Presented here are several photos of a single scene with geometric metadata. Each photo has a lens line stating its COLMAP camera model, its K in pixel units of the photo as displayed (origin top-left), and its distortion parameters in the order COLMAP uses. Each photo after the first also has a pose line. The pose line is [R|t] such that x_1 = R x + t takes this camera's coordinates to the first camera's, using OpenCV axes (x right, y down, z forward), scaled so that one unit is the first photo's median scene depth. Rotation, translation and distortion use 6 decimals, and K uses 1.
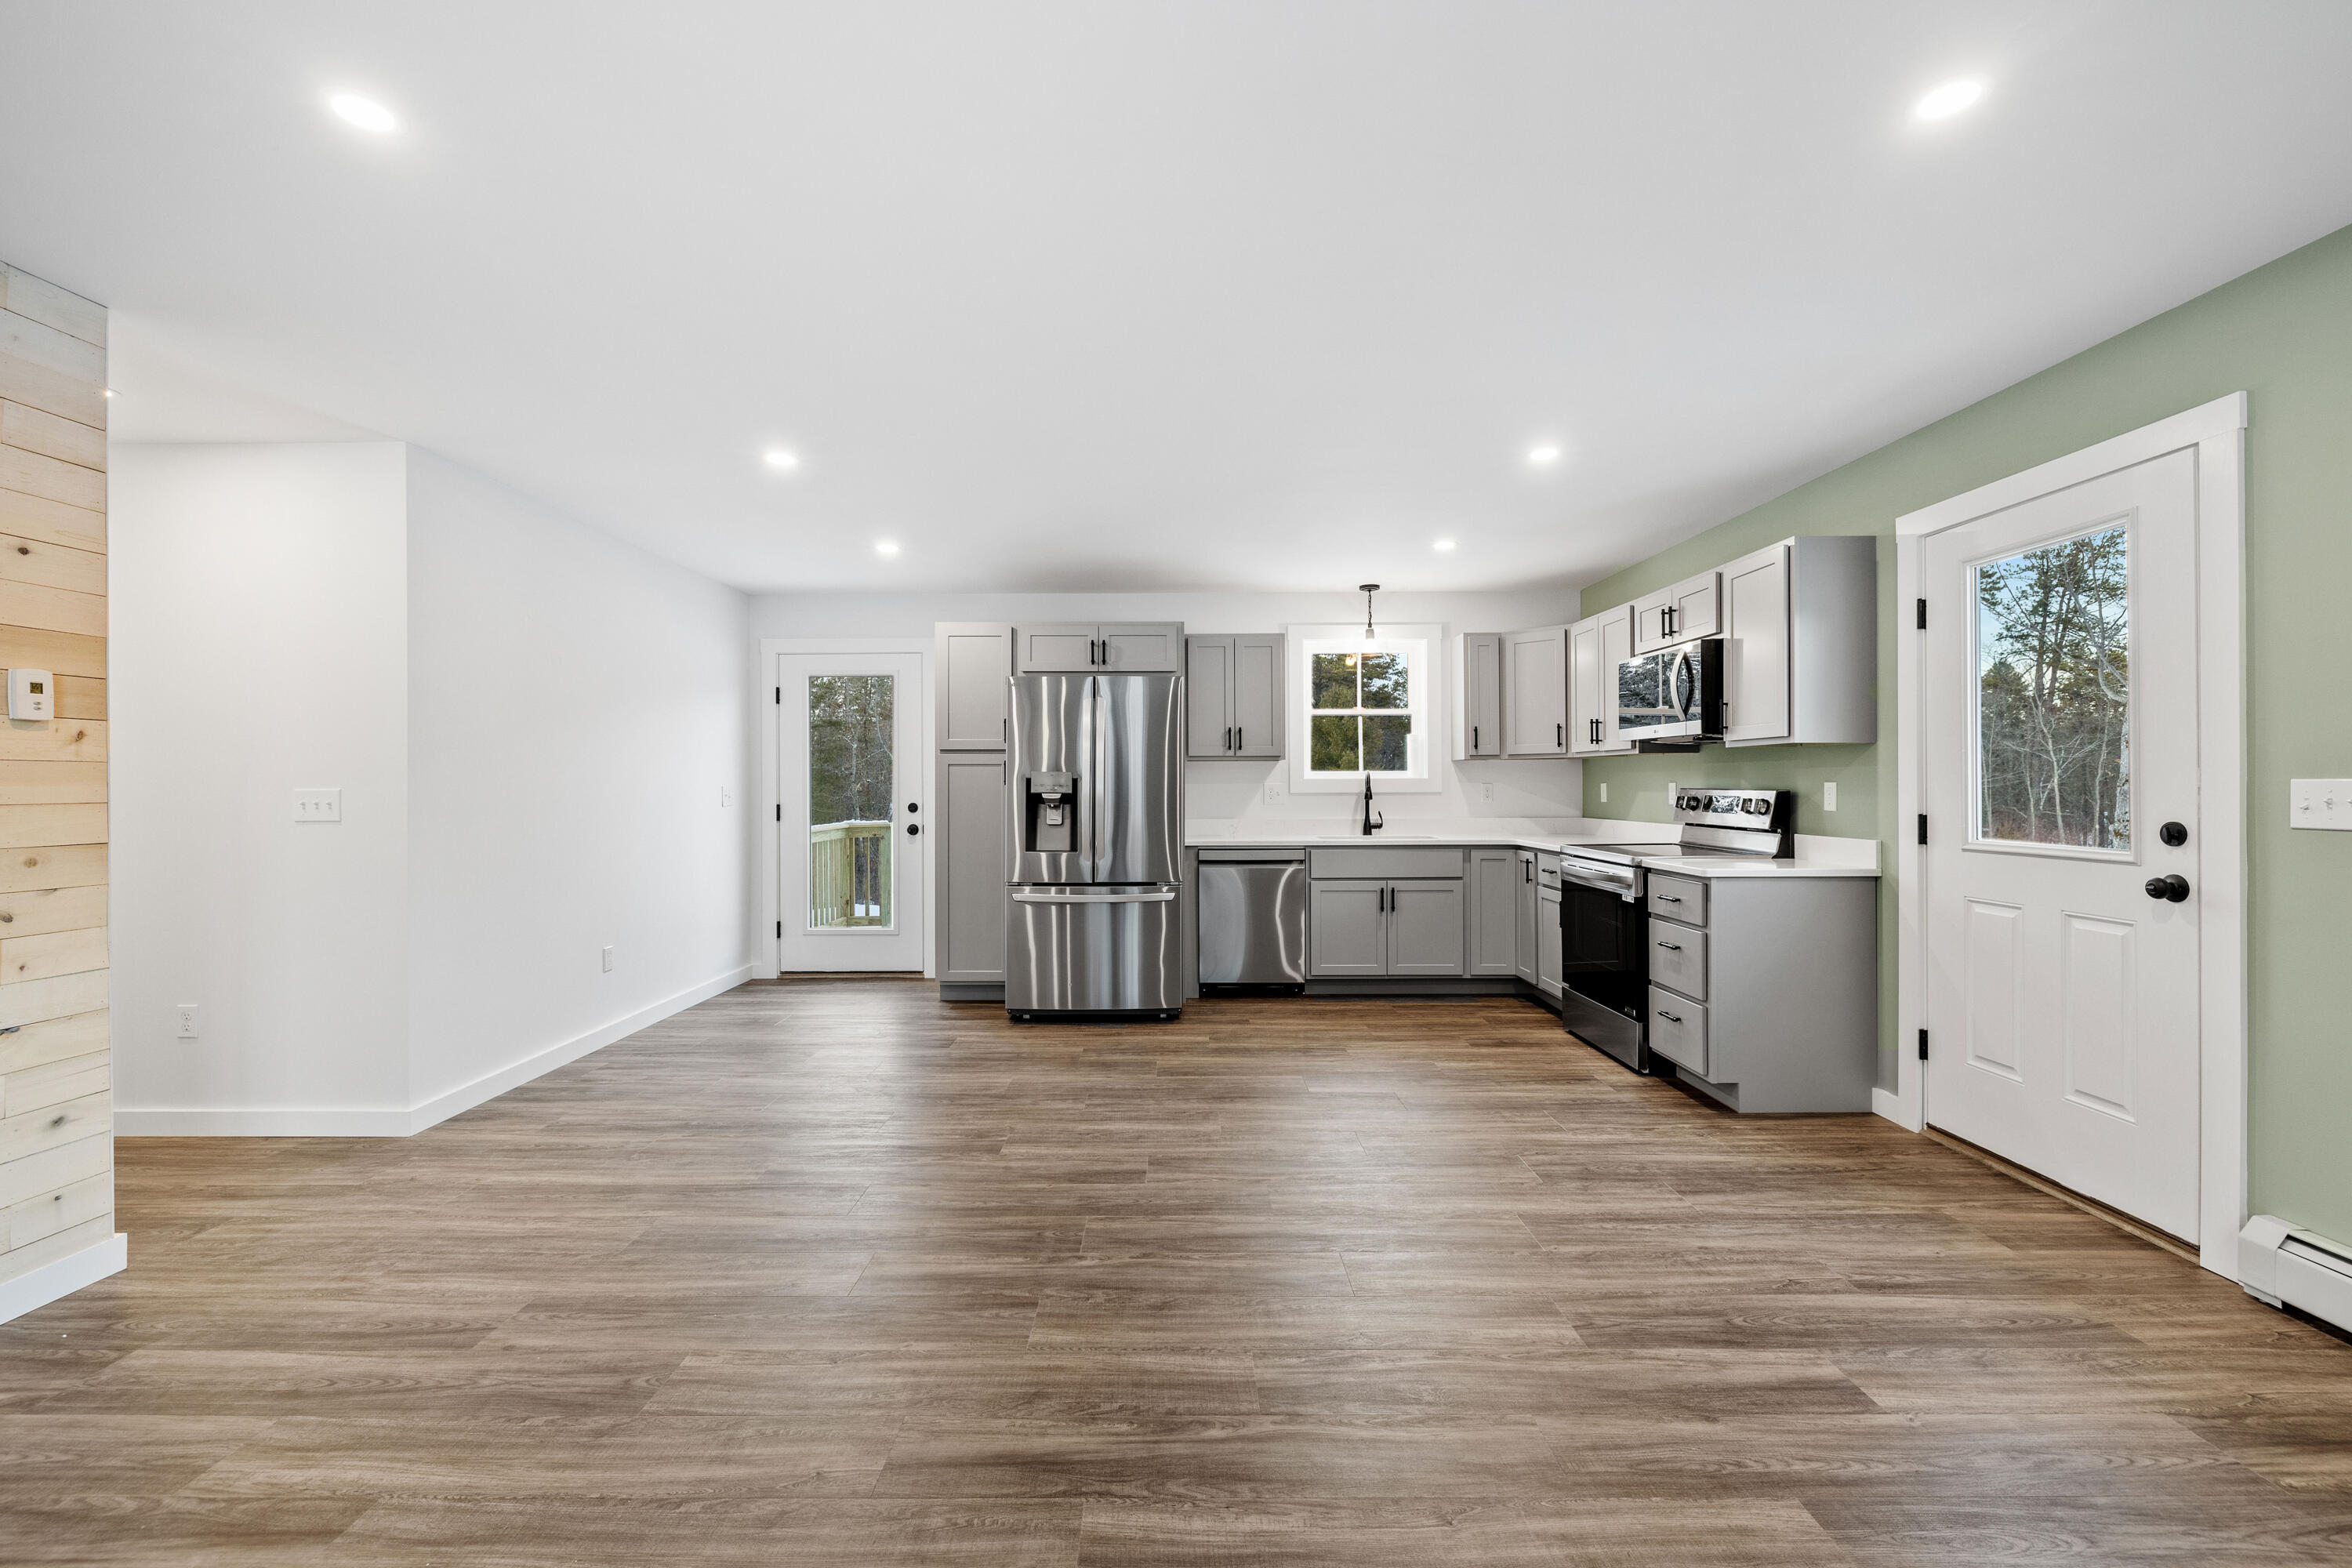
lens RADIAL K [[982.2, 0, 1168.8], [0, 982.2, 783.4], [0, 0, 1]] dist [-0.000197, -0.000484]
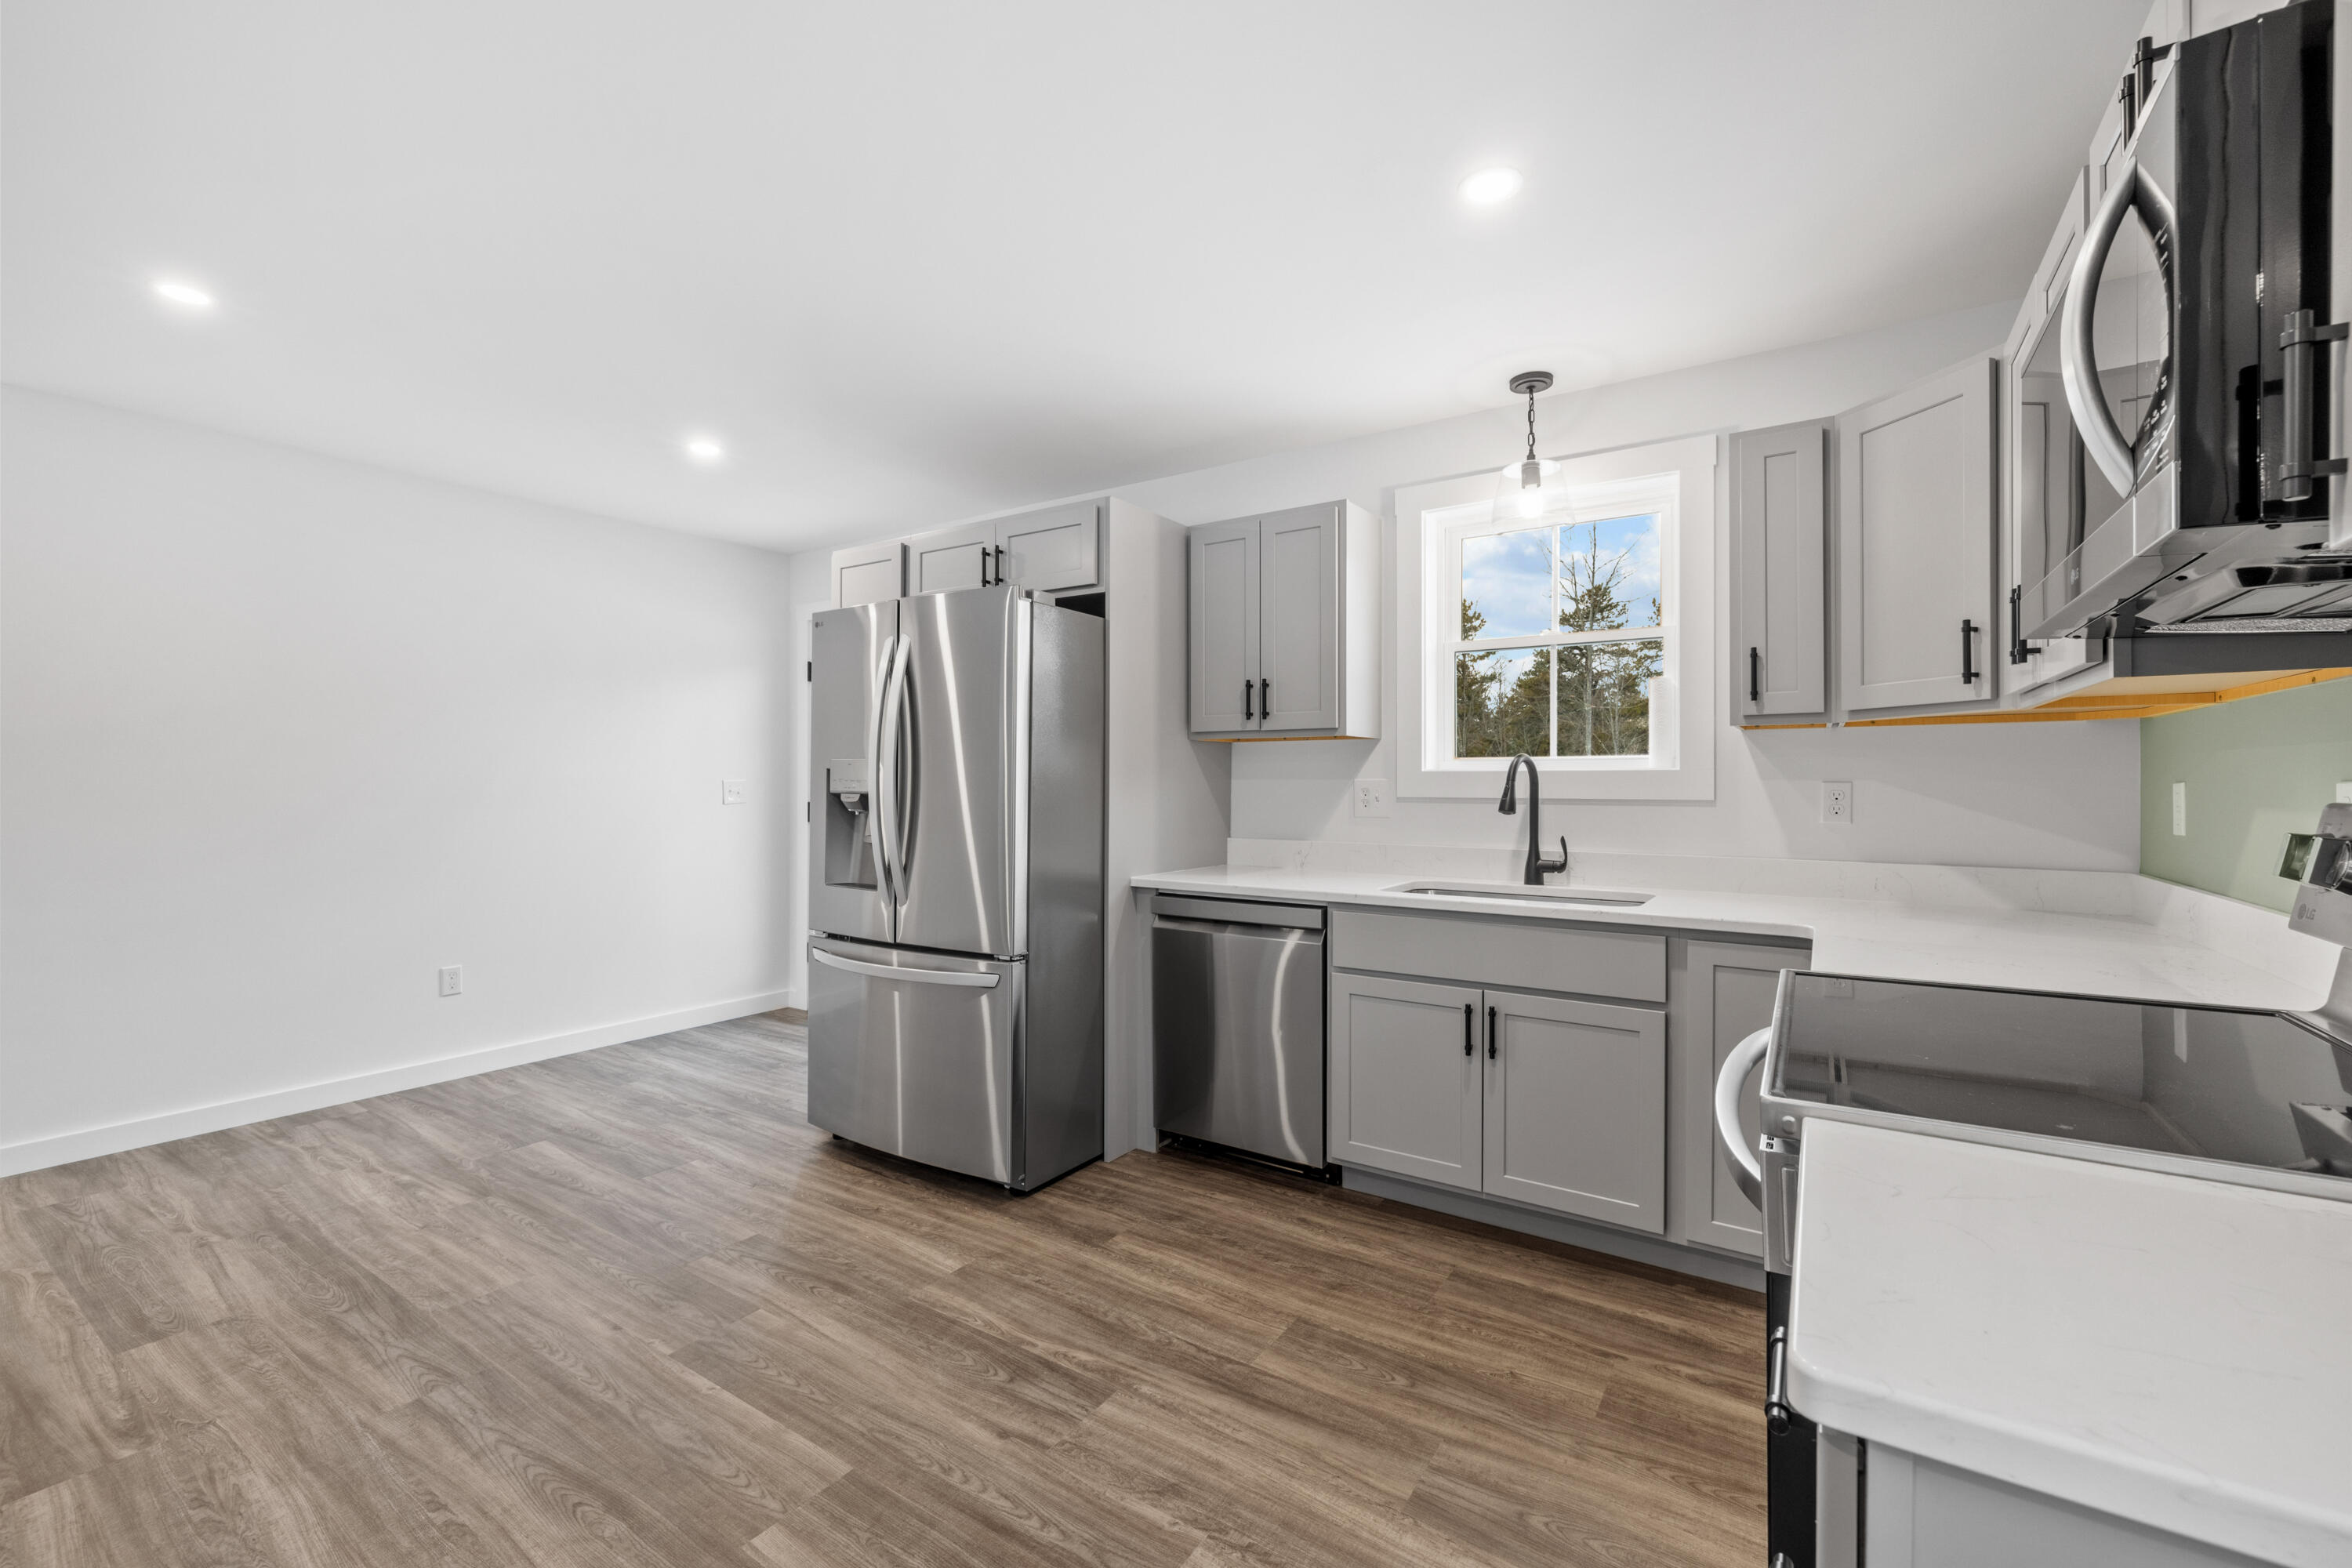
lens RADIAL K [[979.1, 0, 1170.6], [0, 979.1, 783.6], [0, 0, 1]] dist [-0.001074, -0.000362]
pose [[0.833451, 0.006766, -0.552552, 0.448081], [-0.003863, 0.999972, 0.006419, -0.001193], [0.552580, -0.003216, 0.833453, 0.674436]]
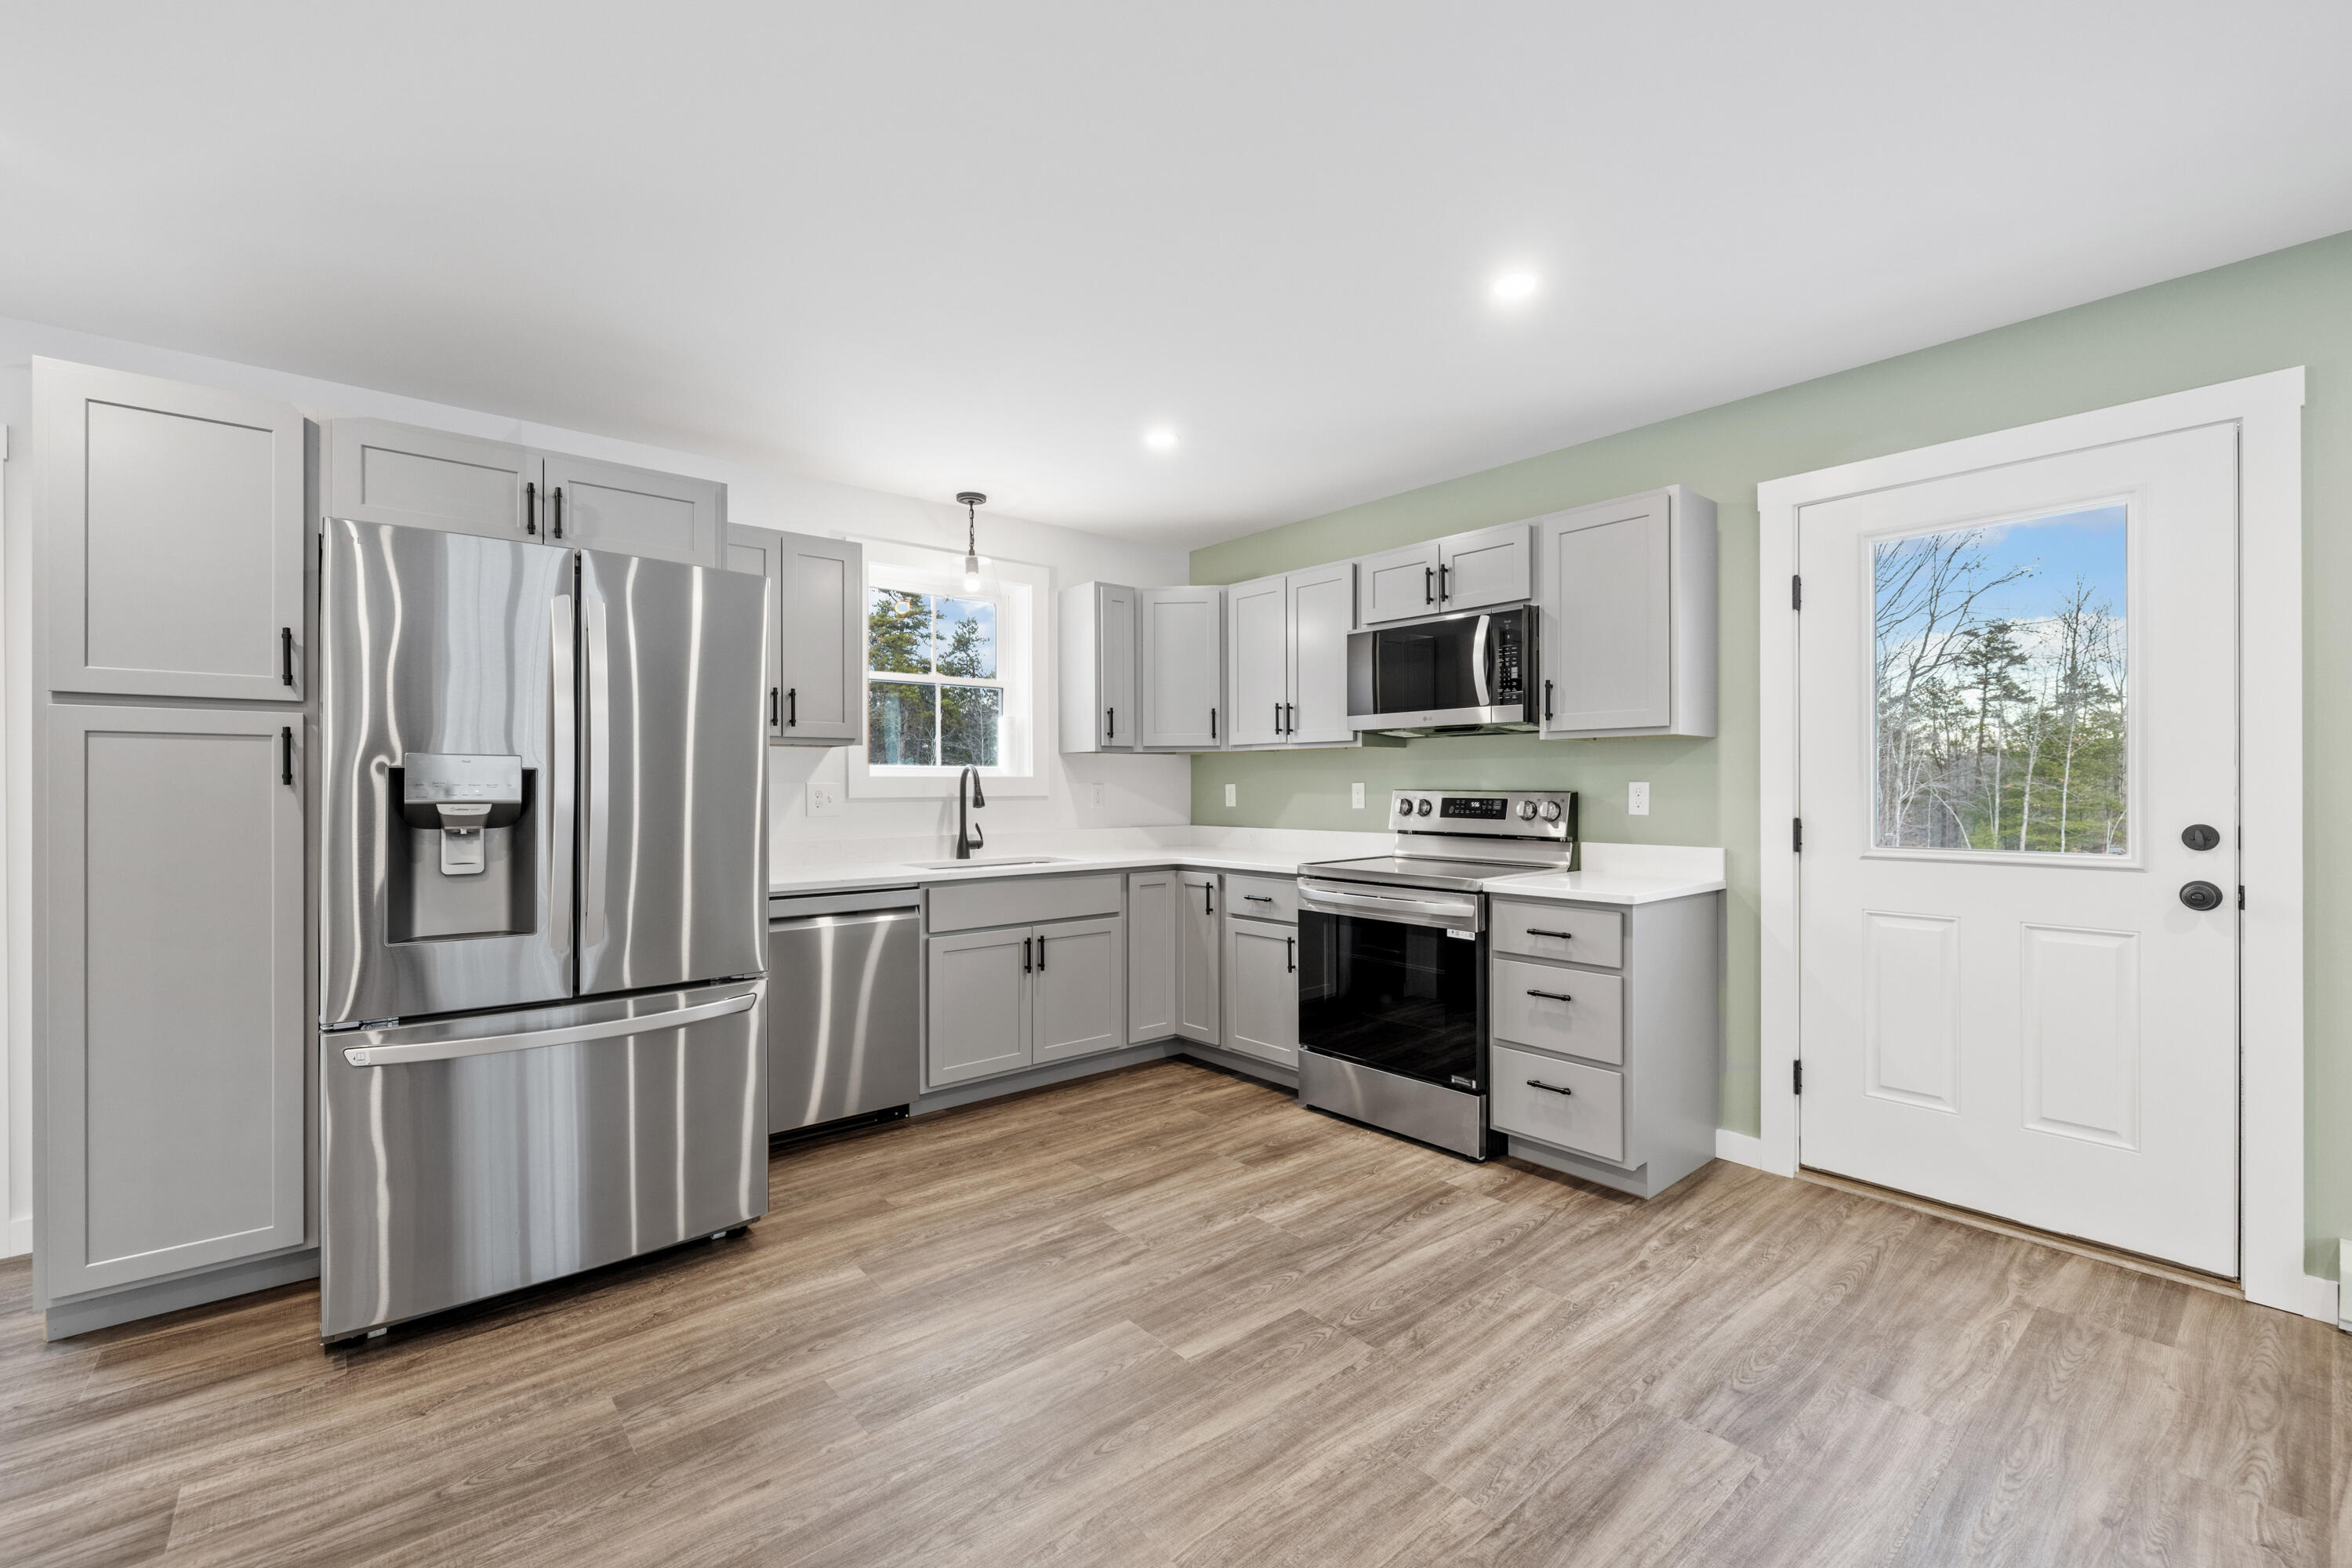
lens RADIAL K [[982.2, 0, 1168.8], [0, 982.2, 783.4], [0, 0, 1]] dist [-0.000197, -0.000484]
pose [[0.762322, 0.002747, 0.647192, -0.185548], [-0.000988, 0.999995, -0.003081, 0.002575], [-0.647197, 0.001709, 0.762321, 0.531334]]
